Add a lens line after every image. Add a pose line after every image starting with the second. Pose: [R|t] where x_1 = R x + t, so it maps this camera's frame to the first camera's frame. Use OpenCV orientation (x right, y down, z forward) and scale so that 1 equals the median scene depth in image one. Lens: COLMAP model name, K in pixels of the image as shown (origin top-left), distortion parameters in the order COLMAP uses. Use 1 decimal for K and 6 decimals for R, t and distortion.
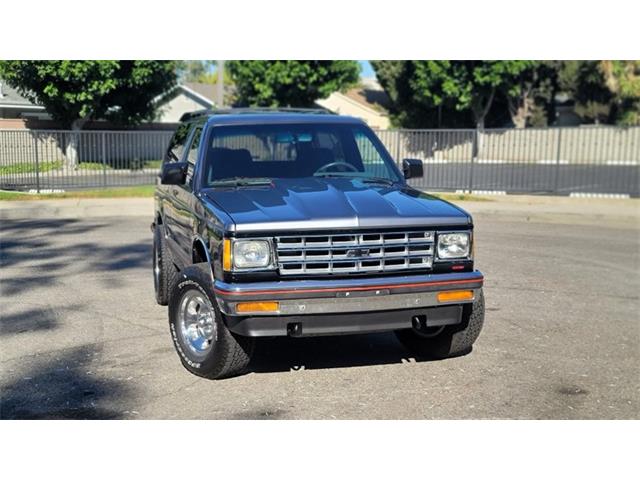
lens RADIAL K [[929.0, 0, 326.2], [0, 929.0, 240.9], [0, 0, 1]] dist [0.074741, 0.000000]
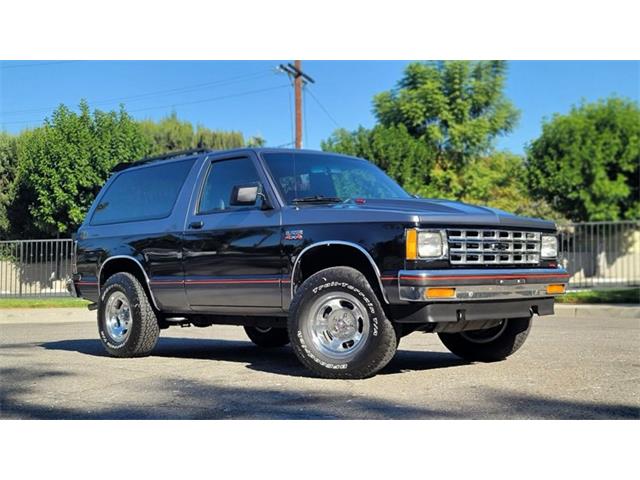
lens RADIAL K [[929.0, 0, 322.4], [0, 929.0, 242.6], [0, 0, 1]] dist [0.074741, 0.000000]
pose [[0.888479, 0.009931, 0.458811, -0.120103], [0.061670, 0.988114, -0.140811, 0.027406], [-0.454756, 0.153403, 0.877306, 0.021036]]
